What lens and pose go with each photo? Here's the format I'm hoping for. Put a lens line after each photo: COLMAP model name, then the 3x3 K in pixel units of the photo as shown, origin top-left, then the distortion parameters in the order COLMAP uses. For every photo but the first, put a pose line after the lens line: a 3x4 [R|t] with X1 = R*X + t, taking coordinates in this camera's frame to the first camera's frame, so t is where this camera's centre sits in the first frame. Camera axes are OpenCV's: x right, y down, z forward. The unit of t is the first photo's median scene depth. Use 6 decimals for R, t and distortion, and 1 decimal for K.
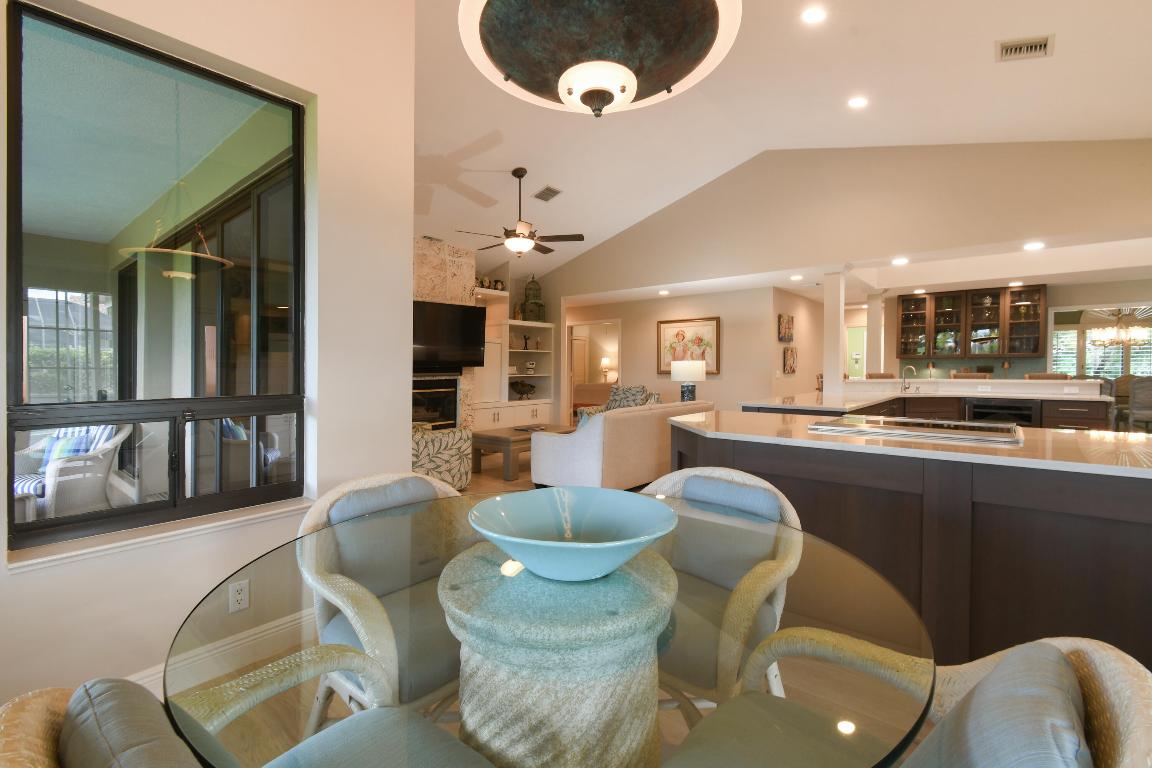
lens RADIAL K [[514.1, 0, 574.8], [0, 514.1, 388.0], [0, 0, 1]] dist [0.009370, -0.003789]
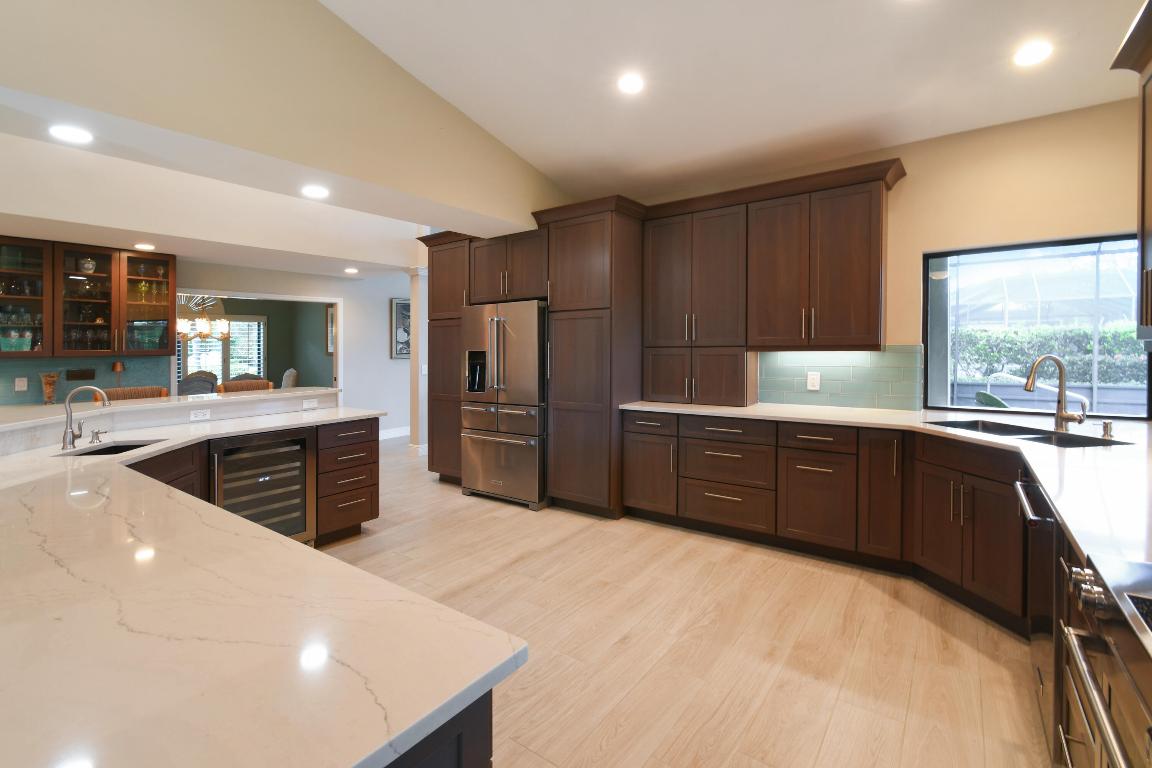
lens RADIAL K [[514.1, 0, 566.2], [0, 514.1, 359.1], [0, 0, 1]] dist [0.009370, -0.003789]
pose [[-0.053681, -0.021732, 0.998322, 0.151124], [0.058291, 0.997990, 0.024859, -0.039146], [-0.996855, 0.059528, -0.052307, 0.470067]]
